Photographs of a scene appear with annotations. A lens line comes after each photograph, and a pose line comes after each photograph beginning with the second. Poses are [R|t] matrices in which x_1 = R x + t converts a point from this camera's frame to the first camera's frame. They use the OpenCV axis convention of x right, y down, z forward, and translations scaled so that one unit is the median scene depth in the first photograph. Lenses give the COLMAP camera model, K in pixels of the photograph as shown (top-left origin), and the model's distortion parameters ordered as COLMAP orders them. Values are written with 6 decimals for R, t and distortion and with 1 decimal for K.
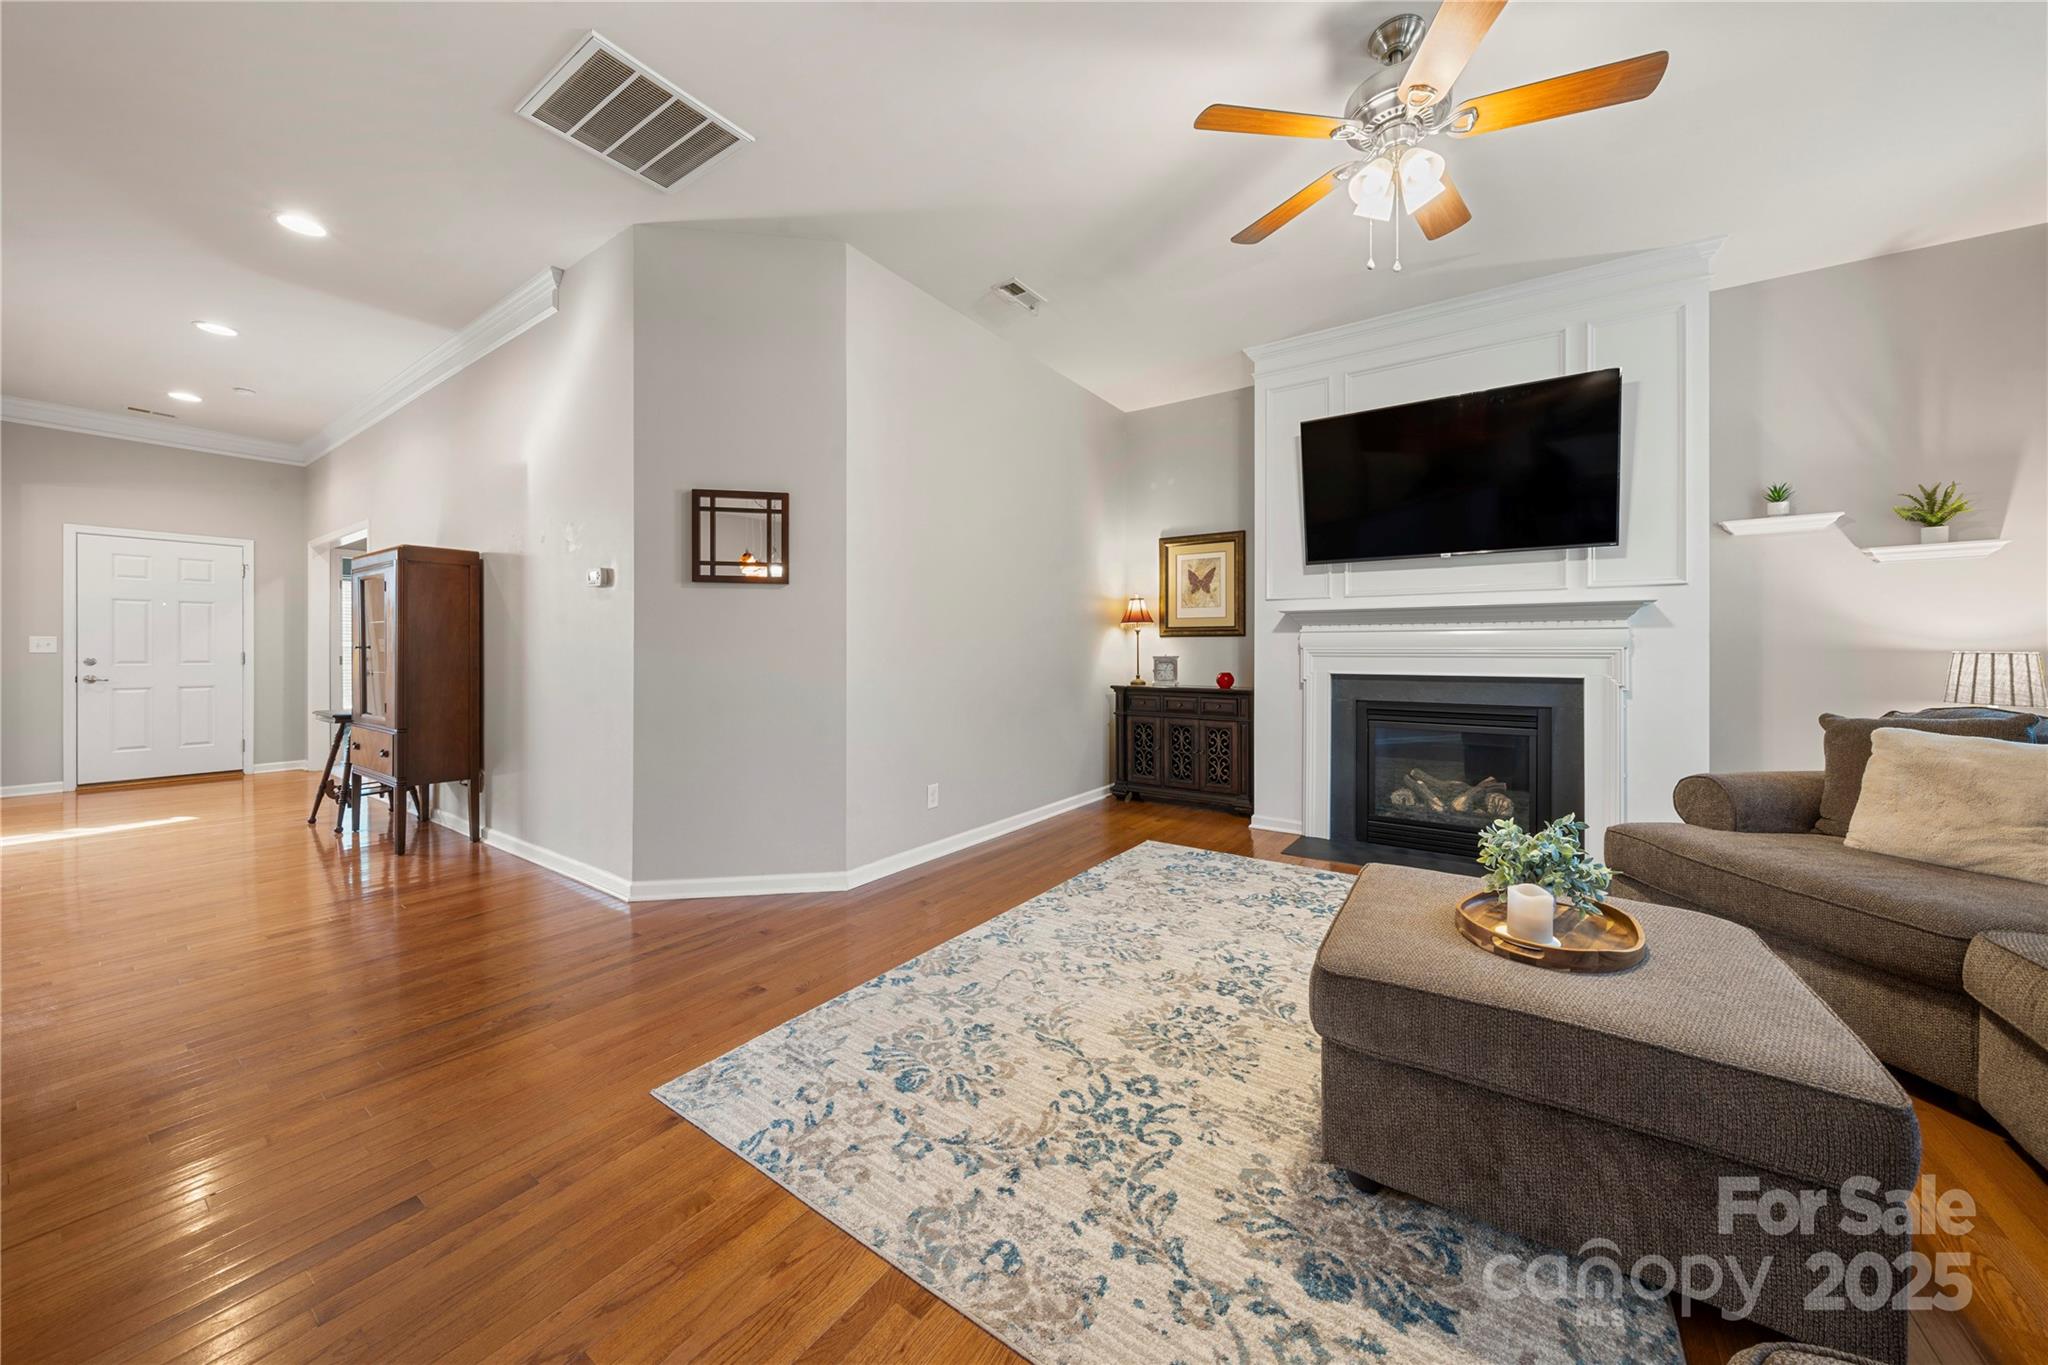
lens RADIAL K [[710.4, 0, 1016.9], [0, 710.4, 655.3], [0, 0, 1]] dist [-0.001831, -0.000293]
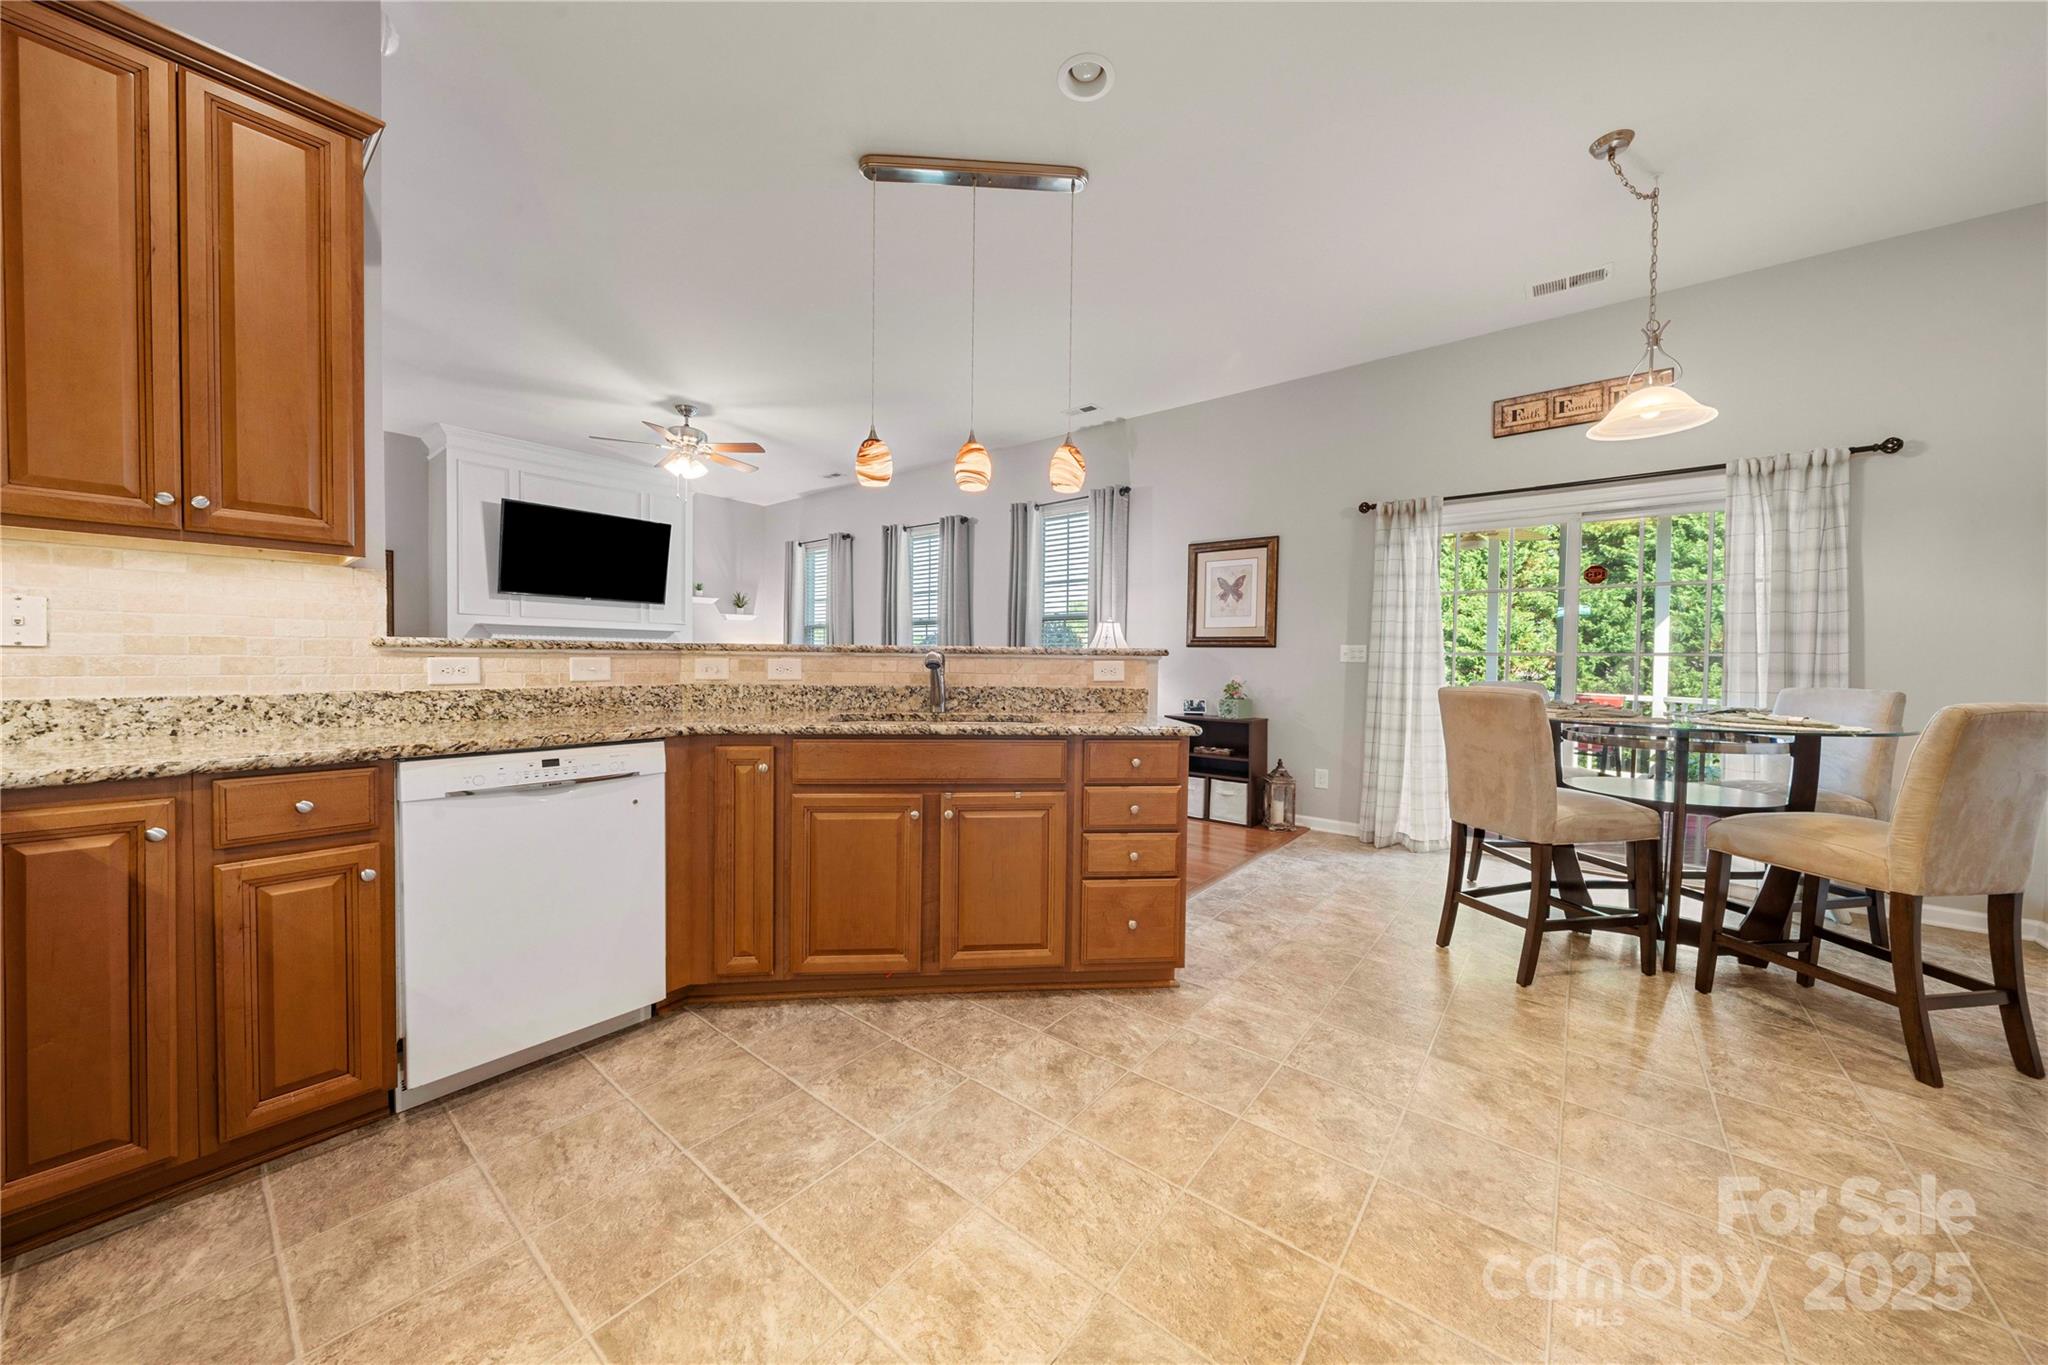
lens RADIAL K [[699.5, 0, 1016.7], [0, 699.5, 680.8], [0, 0, 1]] dist [-0.002052, -0.000180]
pose [[0.076295, -0.029514, 0.996648, -1.280053], [-0.007350, 0.999518, 0.030161, 0.005549], [-0.997058, -0.009627, 0.076042, -0.250296]]
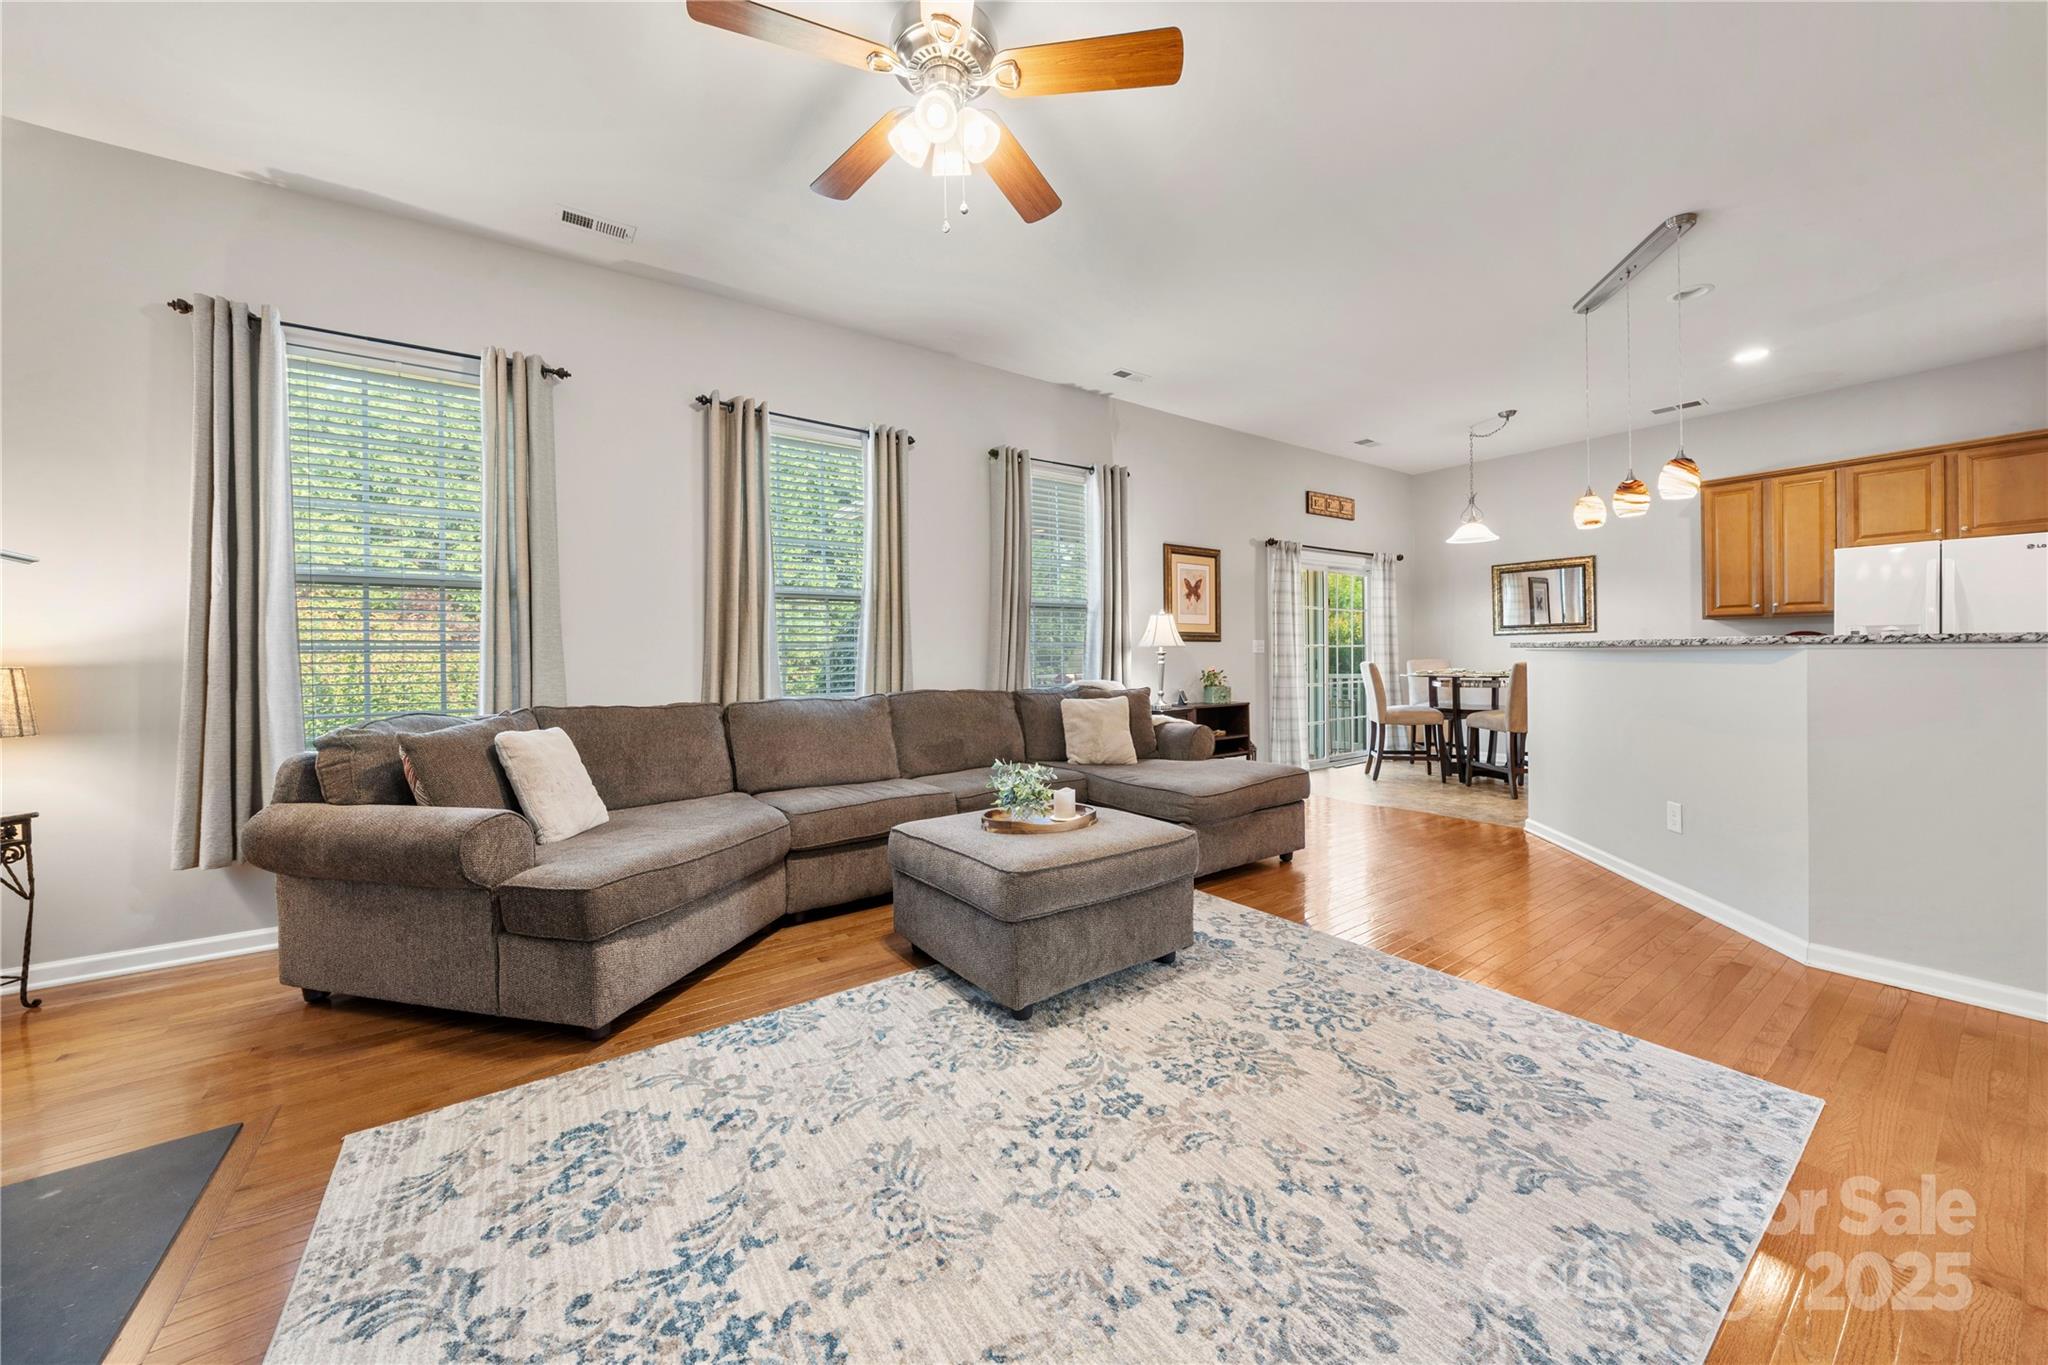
lens RADIAL K [[728.5, 0, 1024.1], [0, 728.5, 662.6], [0, 0, 1]] dist [-0.001517, -0.000383]
pose [[-0.941098, 0.005635, 0.338087, 0.096297], [0.011739, 0.999803, 0.016015, -0.006860], [-0.337930, 0.019041, -0.940979, 1.263790]]
